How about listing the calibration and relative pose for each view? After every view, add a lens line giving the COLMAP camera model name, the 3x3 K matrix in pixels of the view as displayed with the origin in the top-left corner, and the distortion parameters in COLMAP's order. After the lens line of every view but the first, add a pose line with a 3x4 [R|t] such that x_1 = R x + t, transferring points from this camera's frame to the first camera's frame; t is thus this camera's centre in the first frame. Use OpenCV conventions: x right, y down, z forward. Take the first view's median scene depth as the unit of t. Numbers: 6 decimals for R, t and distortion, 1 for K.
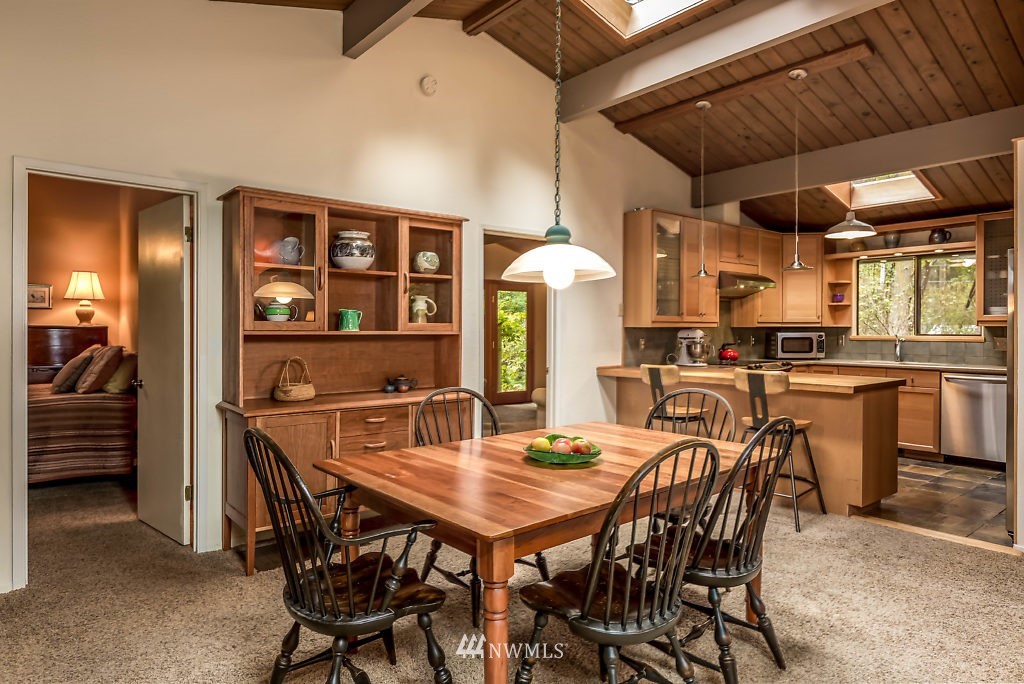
lens RADIAL K [[621.5, 0, 506.8], [0, 621.5, 338.6], [0, 0, 1]] dist [0.000557, -0.003383]
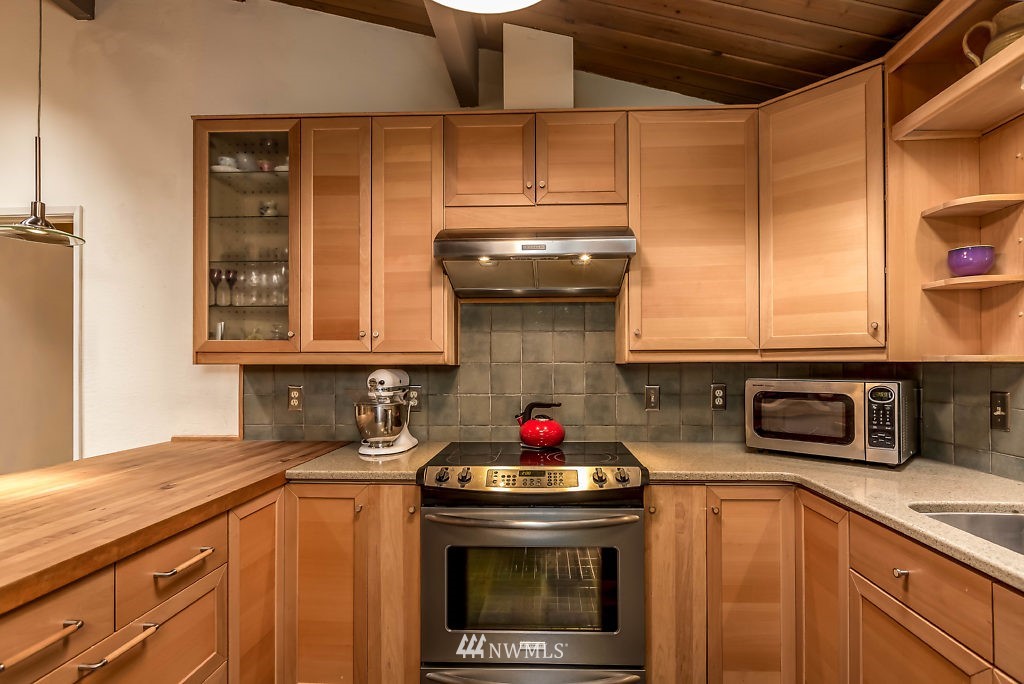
lens RADIAL K [[498.5, 0, 526.4], [0, 498.5, 360.9], [0, 0, 1]] dist [0.001511, 0.000219]
pose [[0.750105, -0.002991, -0.661312, 0.568021], [-0.009751, 0.999831, -0.015582, -0.014809], [0.661247, 0.018137, 0.749949, 0.739451]]
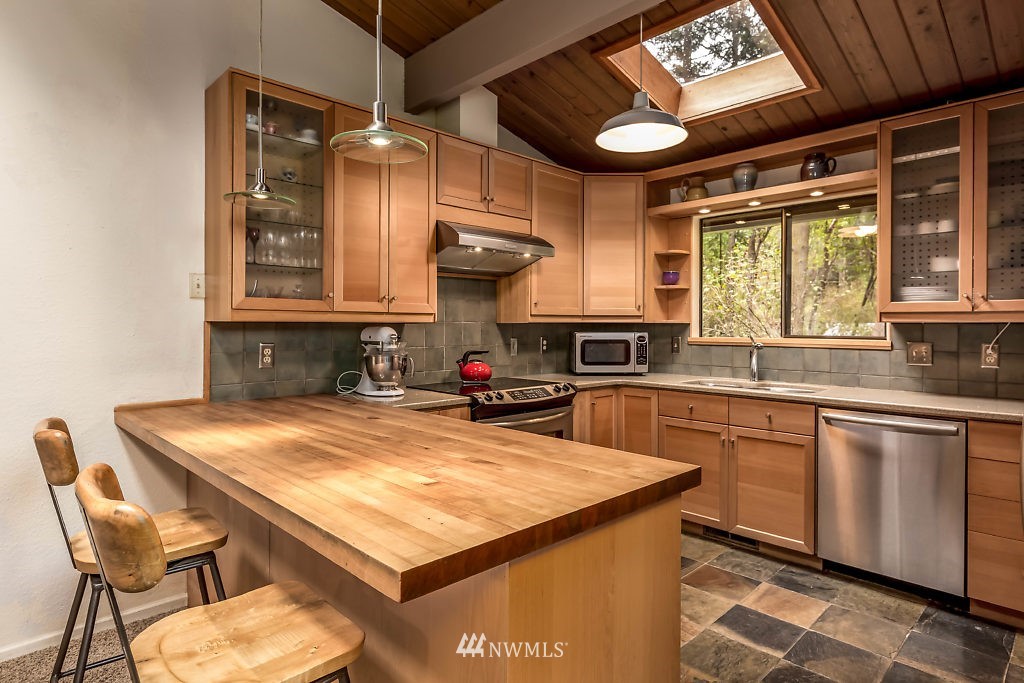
lens RADIAL K [[581.3, 0, 509.1], [0, 581.3, 331.9], [0, 0, 1]] dist [0.006443, -0.000250]
pose [[0.995882, 0.002363, 0.090623, 0.337340], [-0.001834, 0.999981, -0.005913, -0.006763], [-0.090635, 0.005723, 0.995868, 0.453558]]
